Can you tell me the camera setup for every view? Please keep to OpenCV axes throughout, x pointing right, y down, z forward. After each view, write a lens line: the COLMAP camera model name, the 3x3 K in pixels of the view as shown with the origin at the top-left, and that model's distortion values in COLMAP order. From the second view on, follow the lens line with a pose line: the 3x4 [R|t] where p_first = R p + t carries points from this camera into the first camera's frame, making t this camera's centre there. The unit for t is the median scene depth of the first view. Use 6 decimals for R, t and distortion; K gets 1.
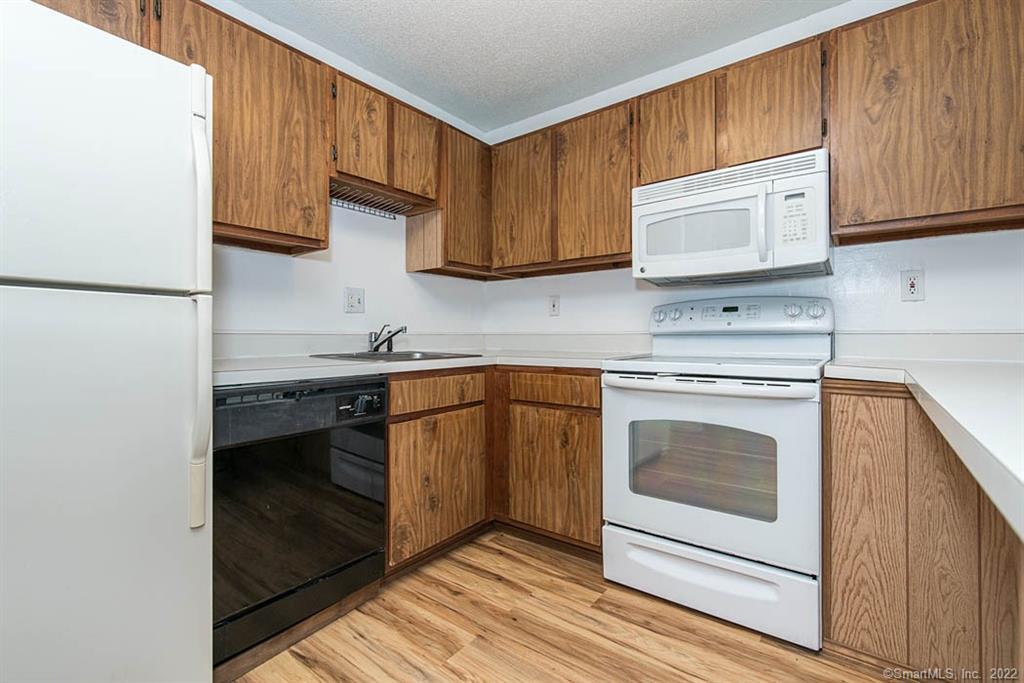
lens RADIAL K [[463.6, 0, 511.7], [0, 463.6, 339.9], [0, 0, 1]] dist [0.002840, 0.000146]
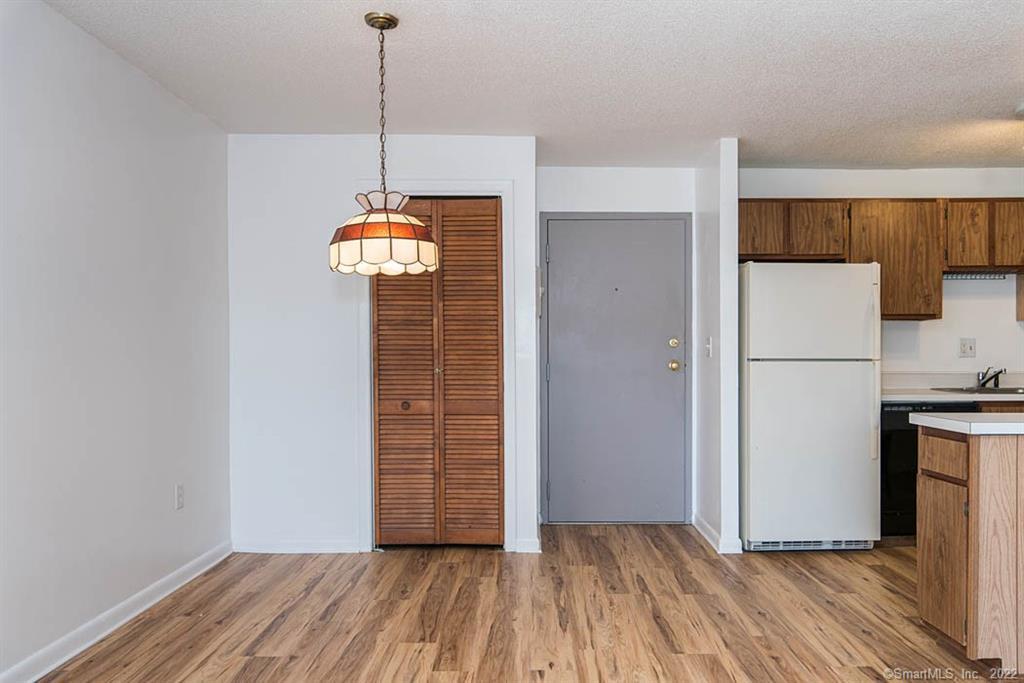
lens RADIAL K [[777.3, 0, 513.3], [0, 777.3, 348.3], [0, 0, 1]] dist [-0.003273, -0.002053]
pose [[0.592982, -0.007225, -0.805183, 0.783534], [-0.004444, 0.999915, -0.012246, -0.057402], [0.805203, 0.010840, 0.592900, -1.566830]]
